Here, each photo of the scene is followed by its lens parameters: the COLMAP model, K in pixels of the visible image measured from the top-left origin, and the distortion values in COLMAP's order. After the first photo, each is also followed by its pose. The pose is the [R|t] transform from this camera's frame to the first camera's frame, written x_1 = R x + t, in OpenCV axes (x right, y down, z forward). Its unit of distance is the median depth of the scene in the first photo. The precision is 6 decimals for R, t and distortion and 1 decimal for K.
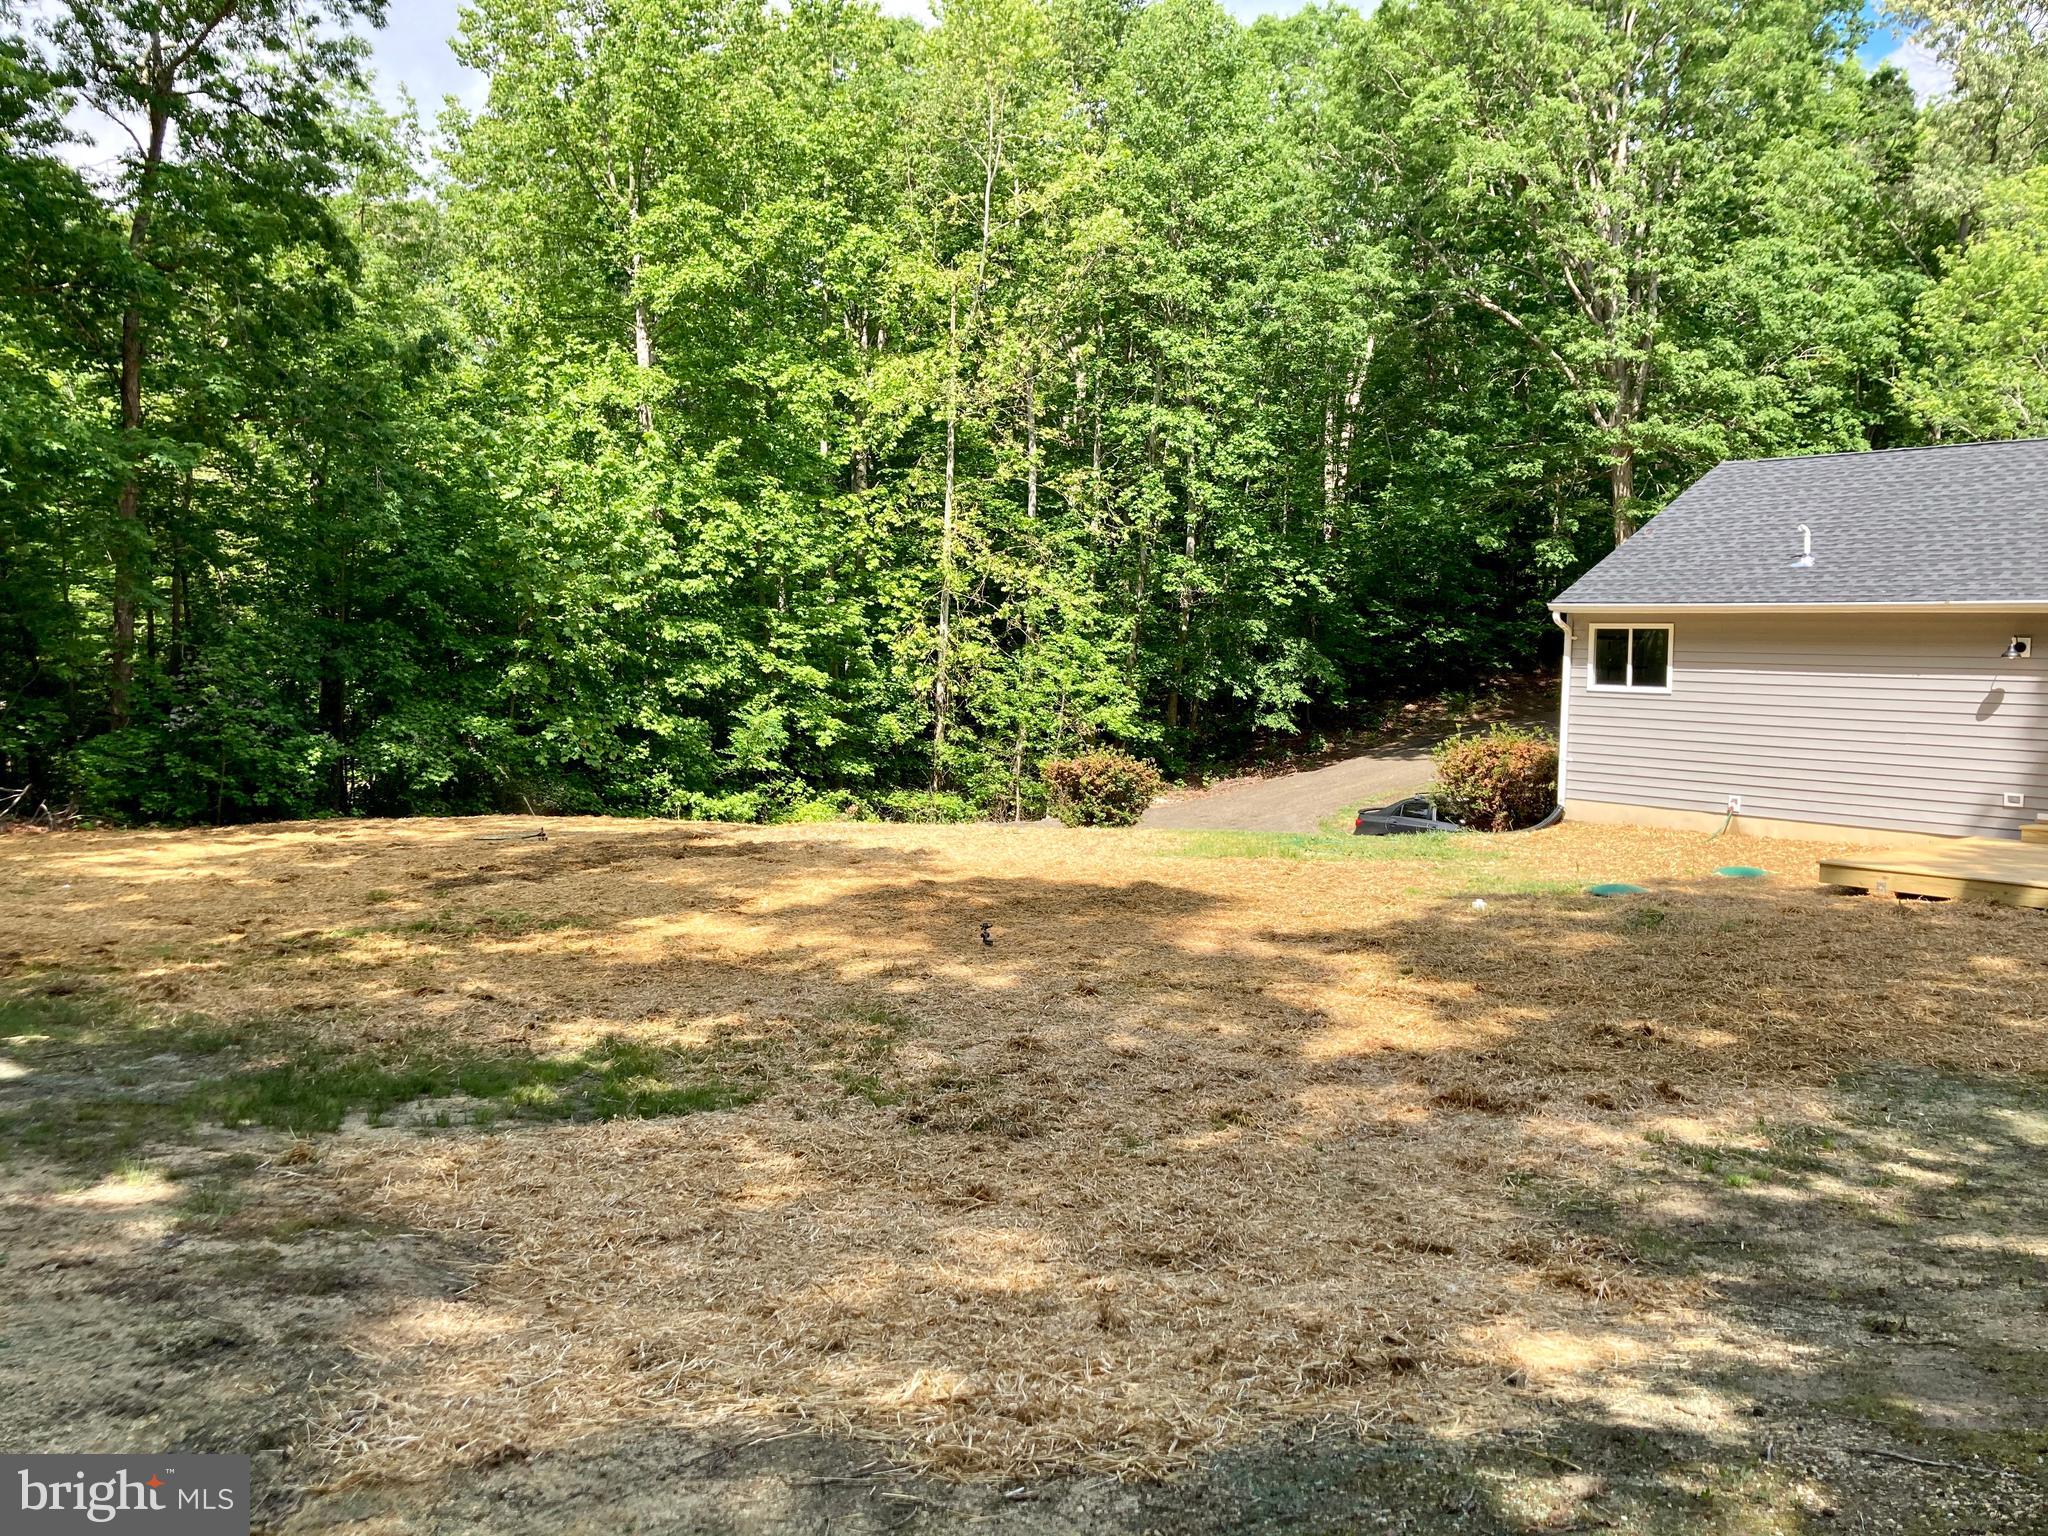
lens RADIAL K [[1664.7, 0, 1020.6], [0, 1664.7, 728.4], [0, 0, 1]] dist [0.043979, -0.049604]
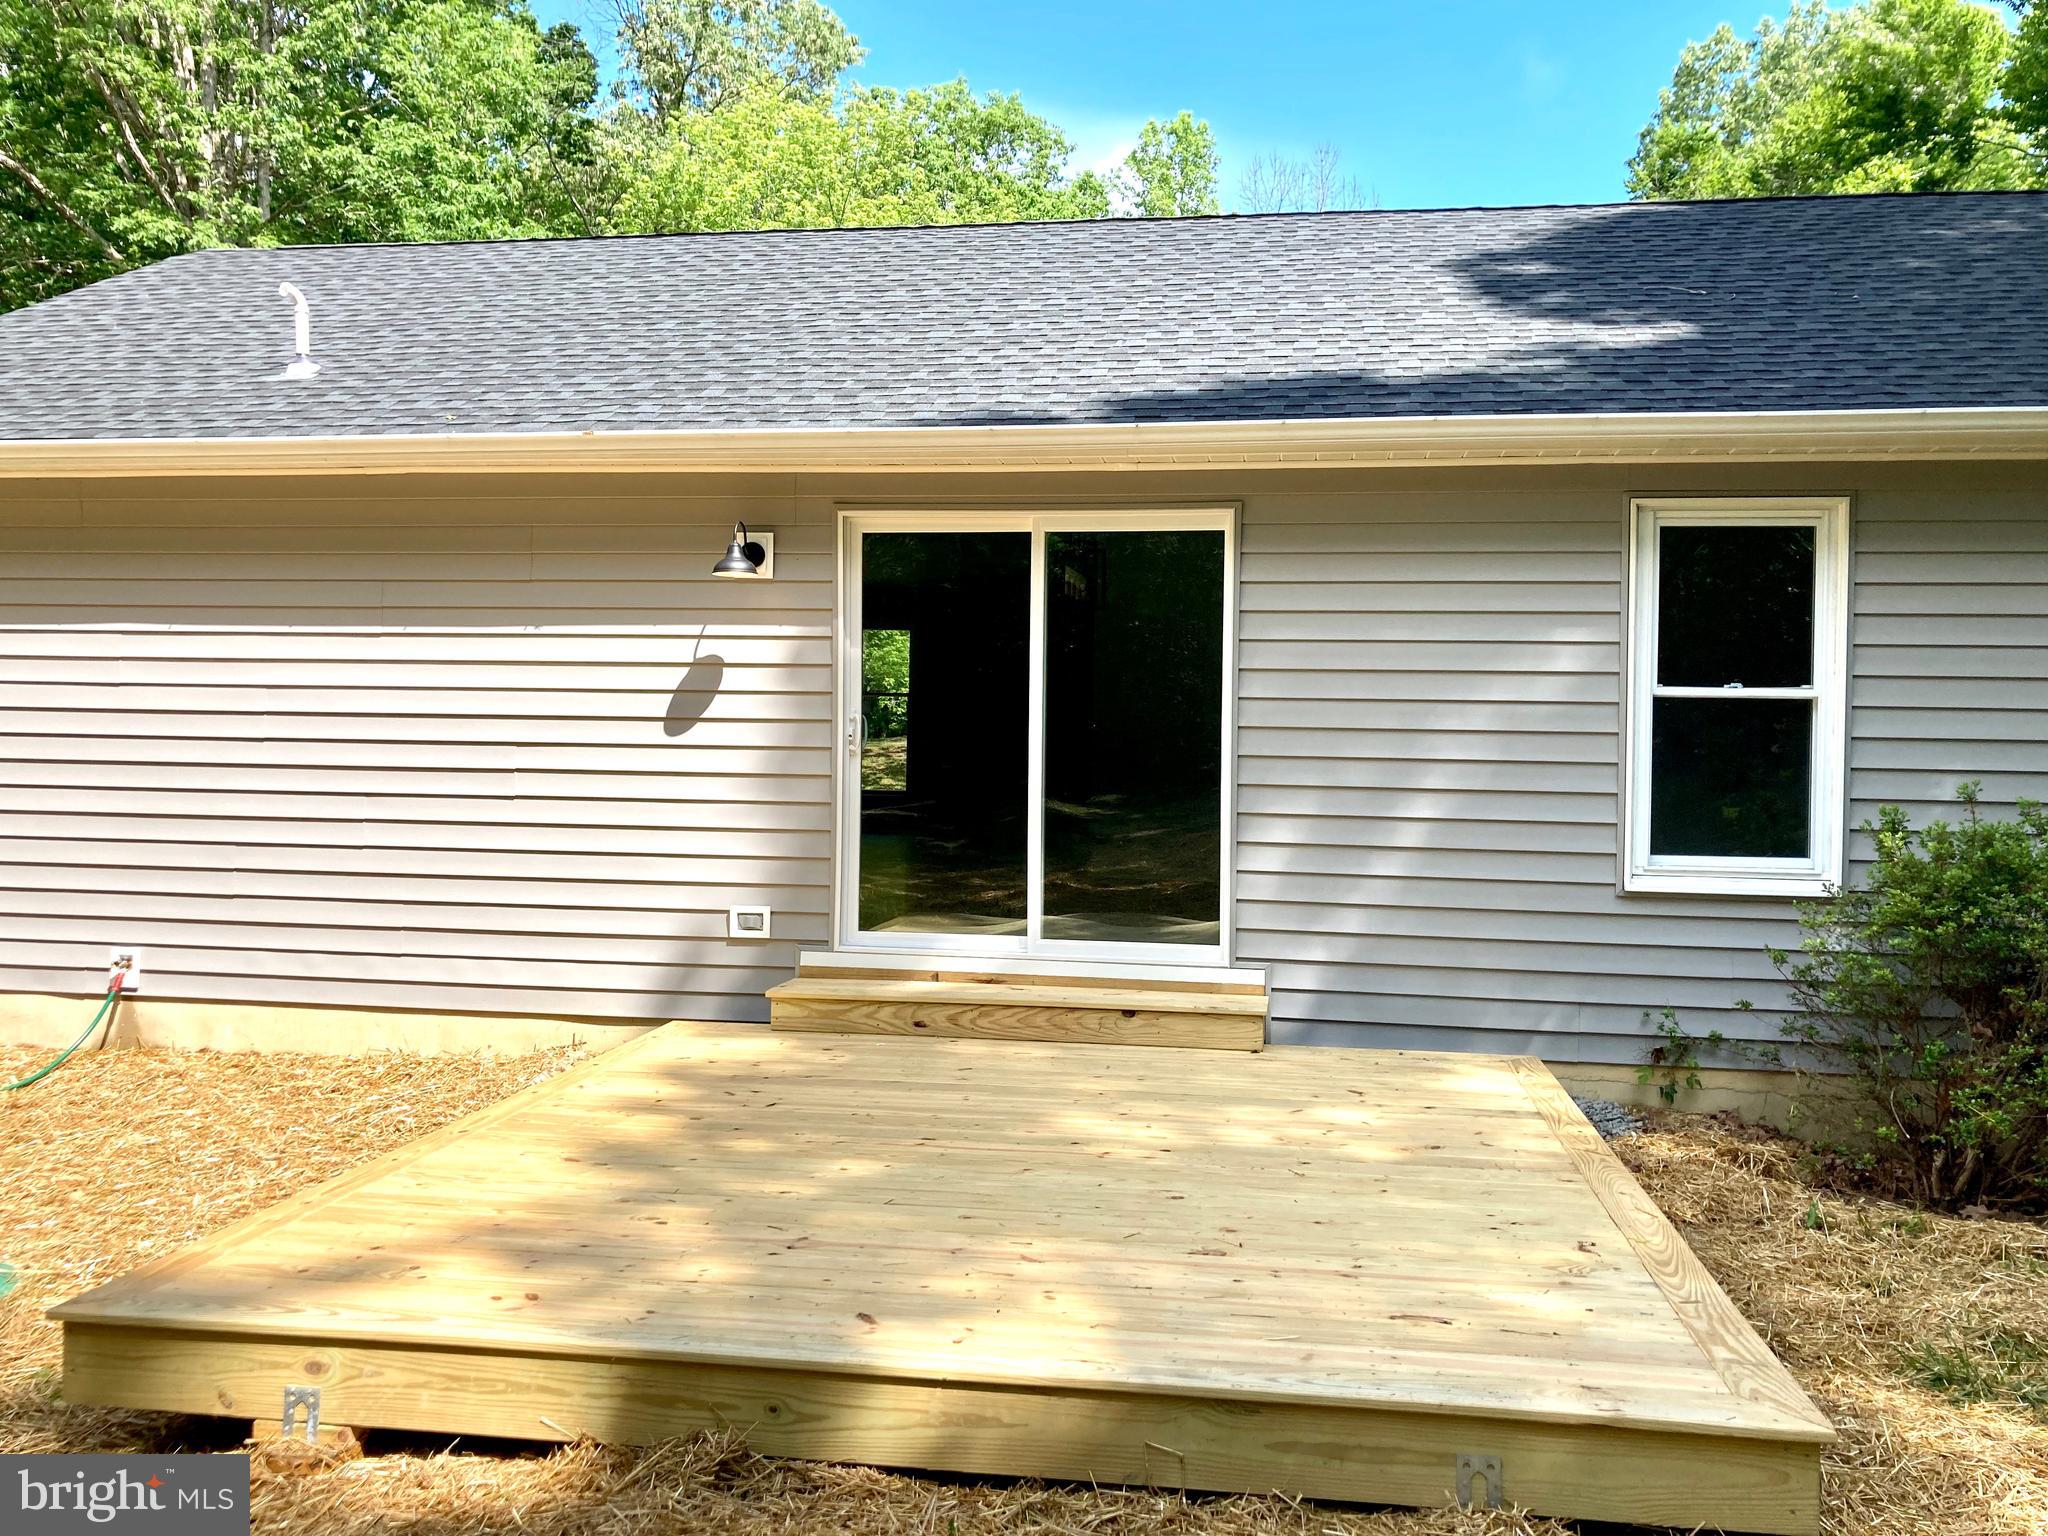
lens RADIAL K [[1664.7, 0, 988.4], [0, 1664.7, 767.3], [0, 0, 1]] dist [0.043979, -0.049604]
pose [[0.766995, -0.019730, 0.641349, 0.370666], [0.034256, 0.999361, -0.010223, 0.010227], [-0.640738, 0.029811, 0.767181, 0.641715]]
